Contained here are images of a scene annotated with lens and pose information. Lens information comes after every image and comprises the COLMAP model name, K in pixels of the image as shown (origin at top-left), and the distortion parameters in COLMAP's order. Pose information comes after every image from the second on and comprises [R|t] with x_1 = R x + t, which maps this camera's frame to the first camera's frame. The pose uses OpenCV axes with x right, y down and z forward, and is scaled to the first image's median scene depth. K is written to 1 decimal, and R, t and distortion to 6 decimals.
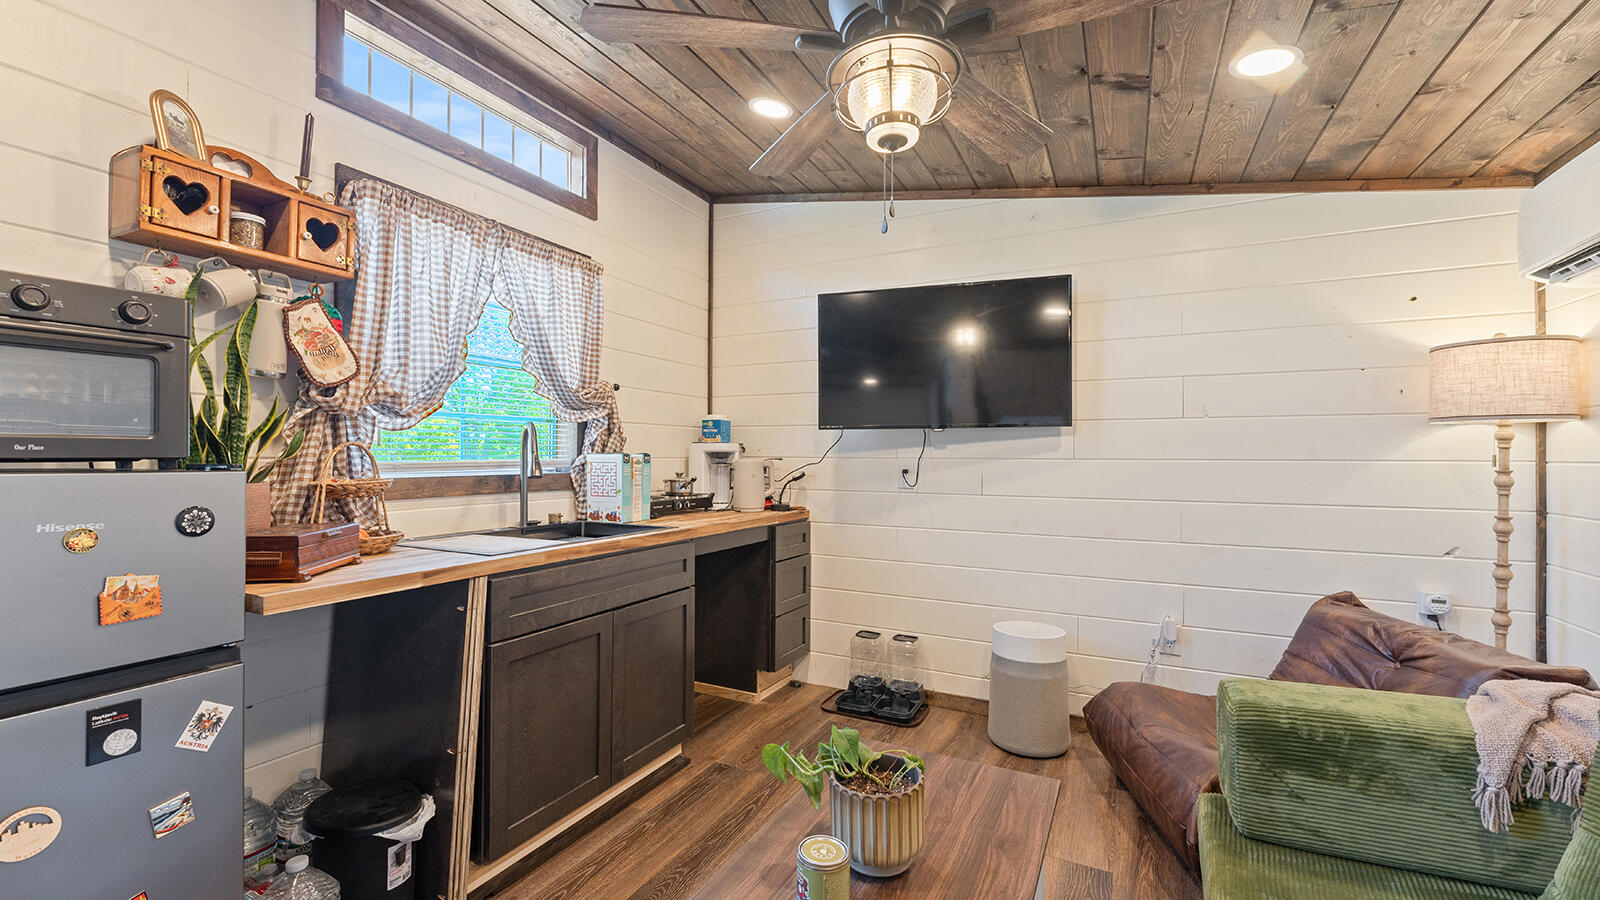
lens RADIAL K [[659.0, 0, 789.7], [0, 659.0, 455.0], [0, 0, 1]] dist [0.004808, -0.000566]
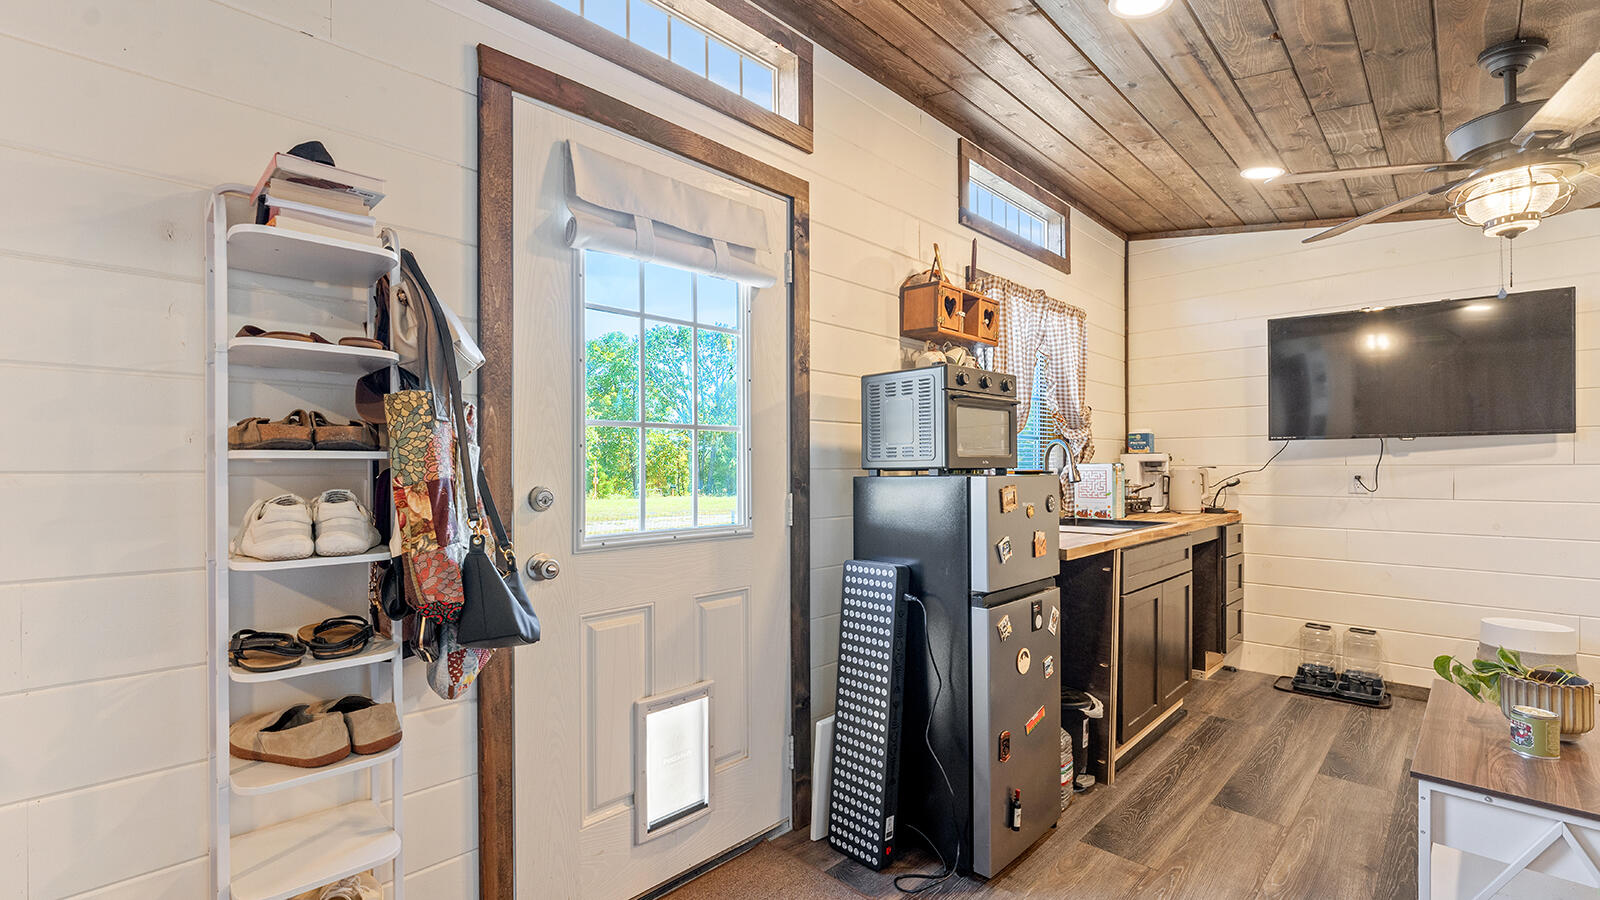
lens RADIAL K [[703.3, 0, 792.0], [0, 703.3, 471.0], [0, 0, 1]] dist [0.013268, -0.001312]
pose [[0.959833, -0.005706, -0.280512, -0.447877], [0.007964, 0.999944, 0.006909, -0.001975], [0.280457, -0.008866, 0.959826, -0.432894]]
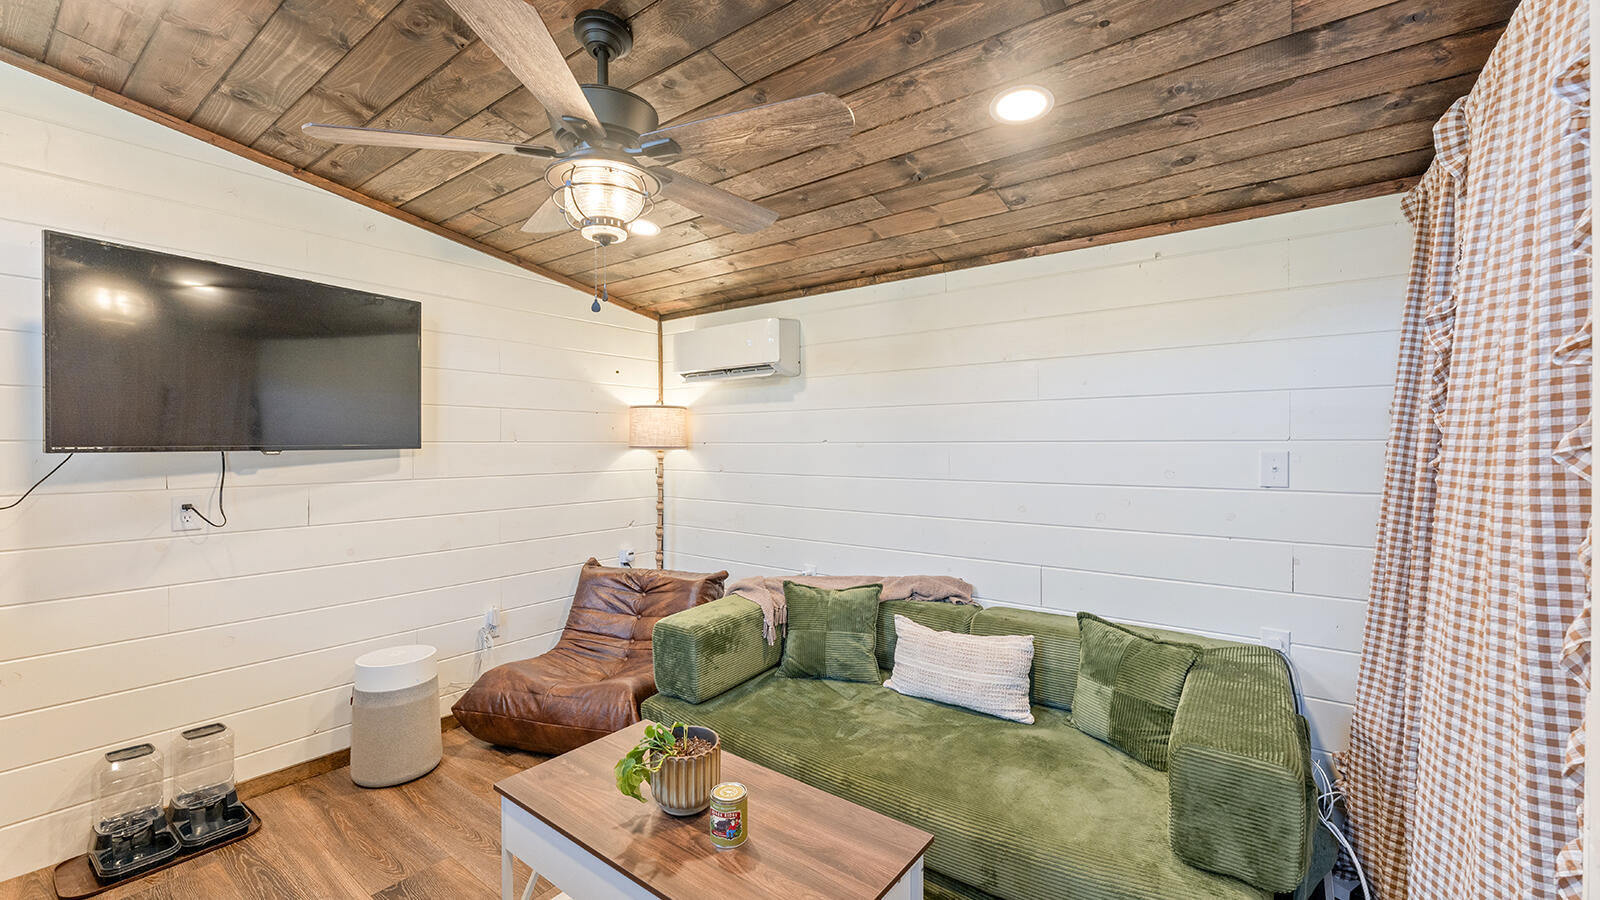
lens RADIAL K [[659.0, 0, 797.5], [0, 659.0, 444.6], [0, 0, 1]] dist [0.004808, -0.000566]
pose [[0.172314, -0.008477, 0.985006, -0.497339], [-0.001609, 0.999959, 0.008887, -0.060027], [-0.985041, -0.003117, 0.172294, 0.234014]]
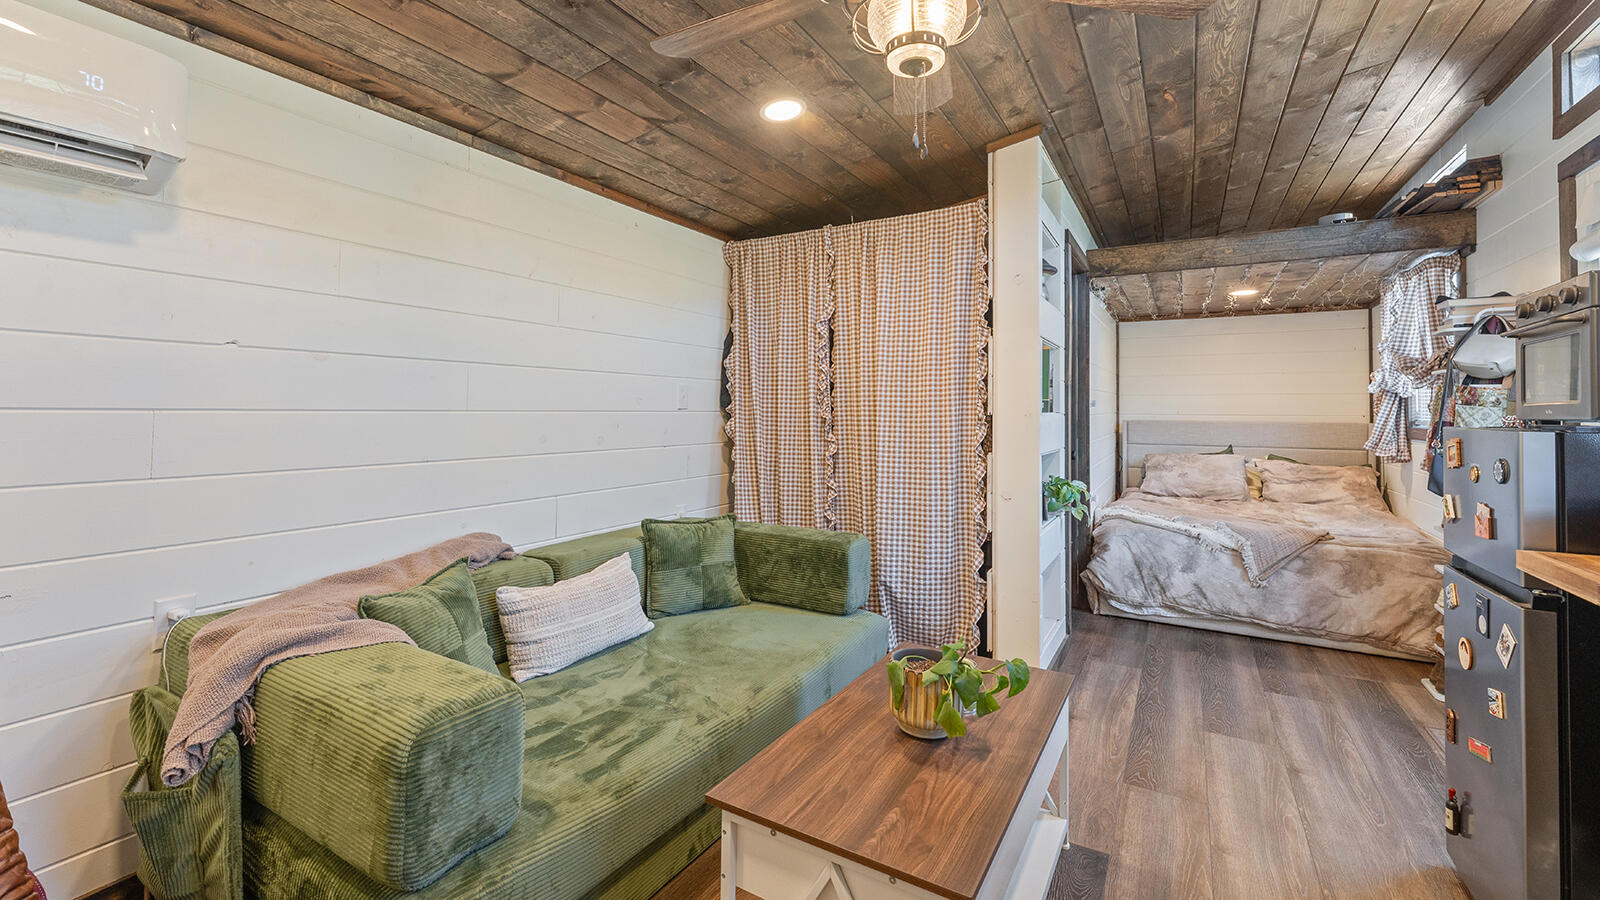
lens RADIAL K [[659.0, 0, 786.1], [0, 659.0, 397.9], [0, 0, 1]] dist [0.004808, -0.000566]
pose [[-0.998493, -0.010279, 0.053912, 0.146352], [-0.011662, 0.999609, -0.025404, 0.005773], [-0.053629, -0.025995, -0.998223, 0.989630]]
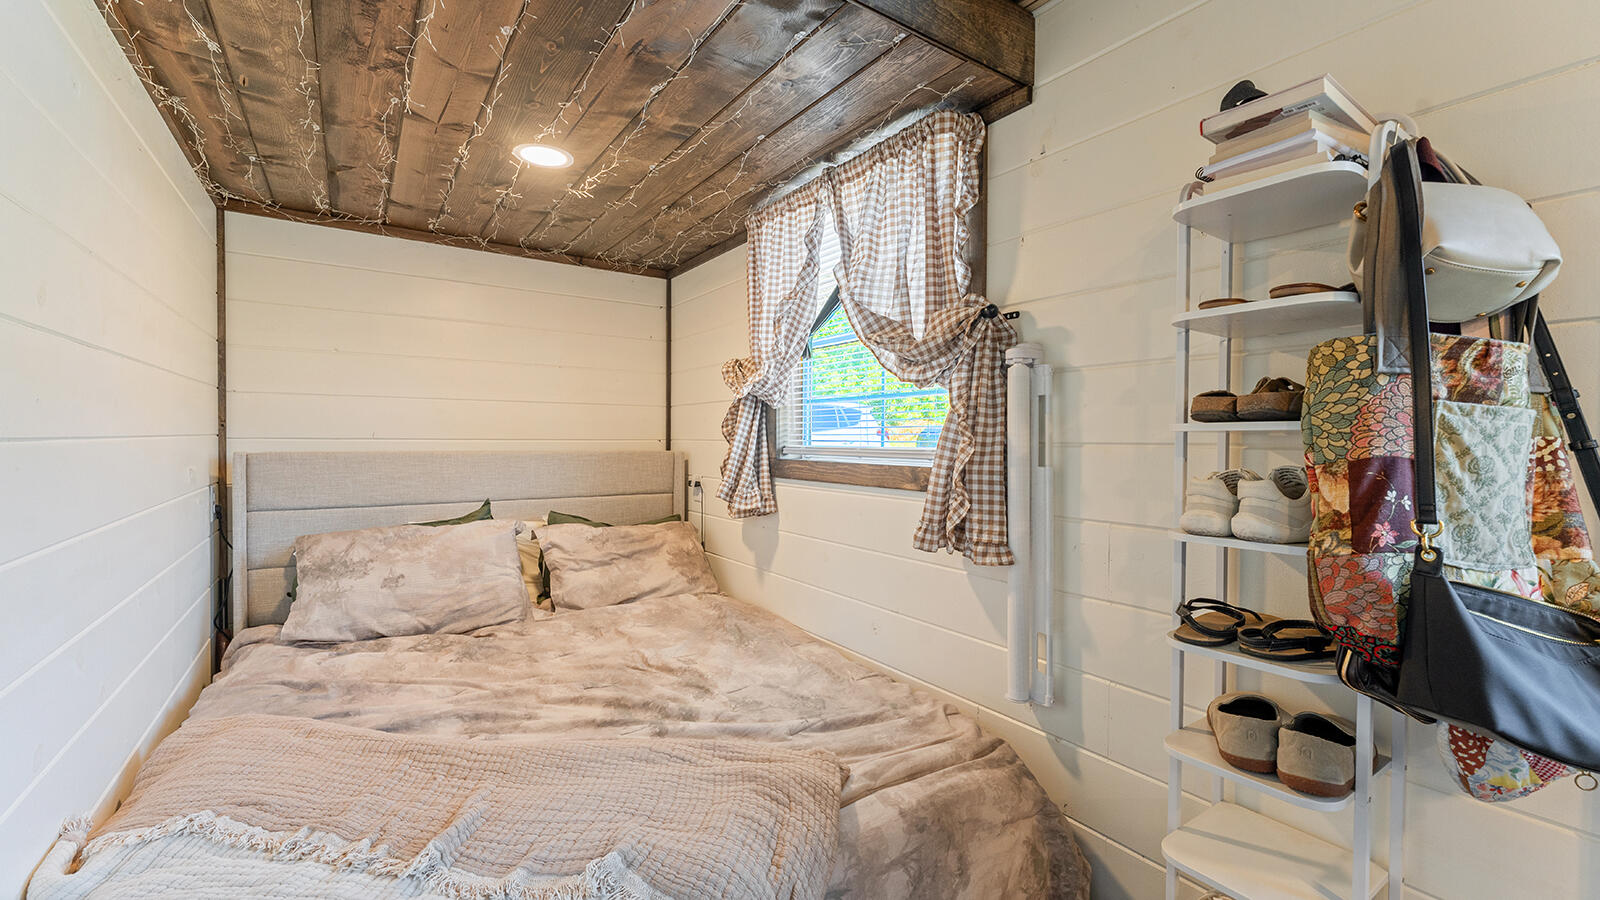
lens RADIAL K [[659.0, 0, 785.5], [0, 659.0, 443.8], [0, 0, 1]] dist [0.004808, -0.000566]
pose [[-0.472782, 0.000337, -0.881180, -0.401644], [-0.001206, 0.999999, 0.001029, -0.001694], [0.881179, 0.001549, -0.472781, -0.152069]]
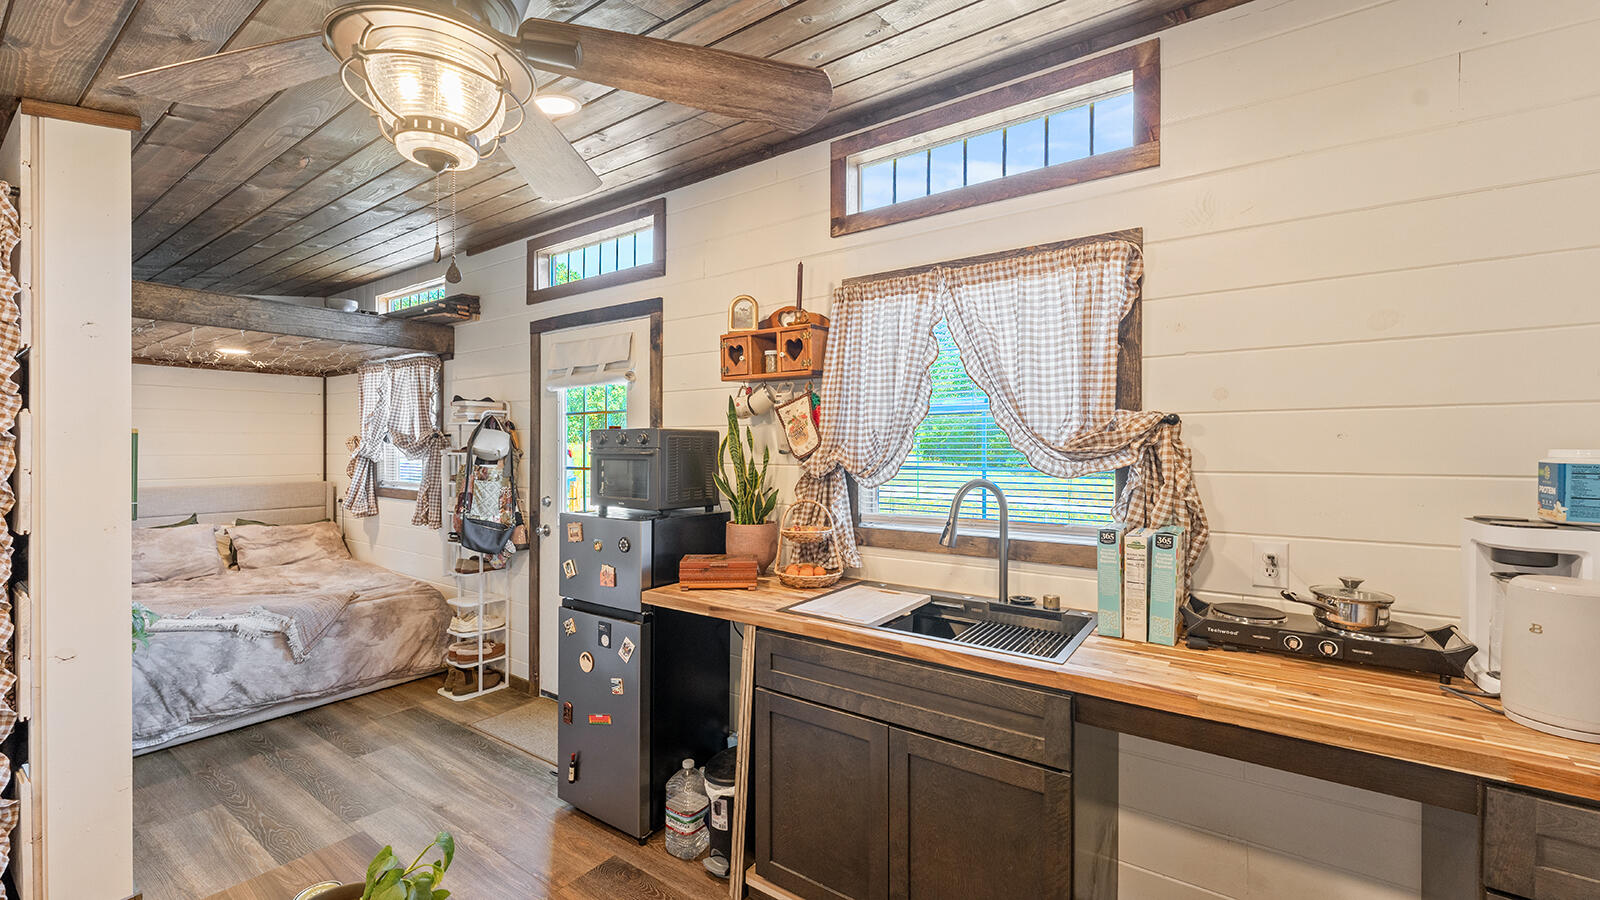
lens RADIAL K [[659.0, 0, 793.1], [0, 659.0, 452.2], [0, 0, 1]] dist [0.004808, -0.000566]
pose [[-0.136335, 0.006574, -0.990641, 0.431683], [0.003160, 0.999976, 0.006201, -0.082145], [0.990658, -0.002285, -0.136353, 0.773416]]
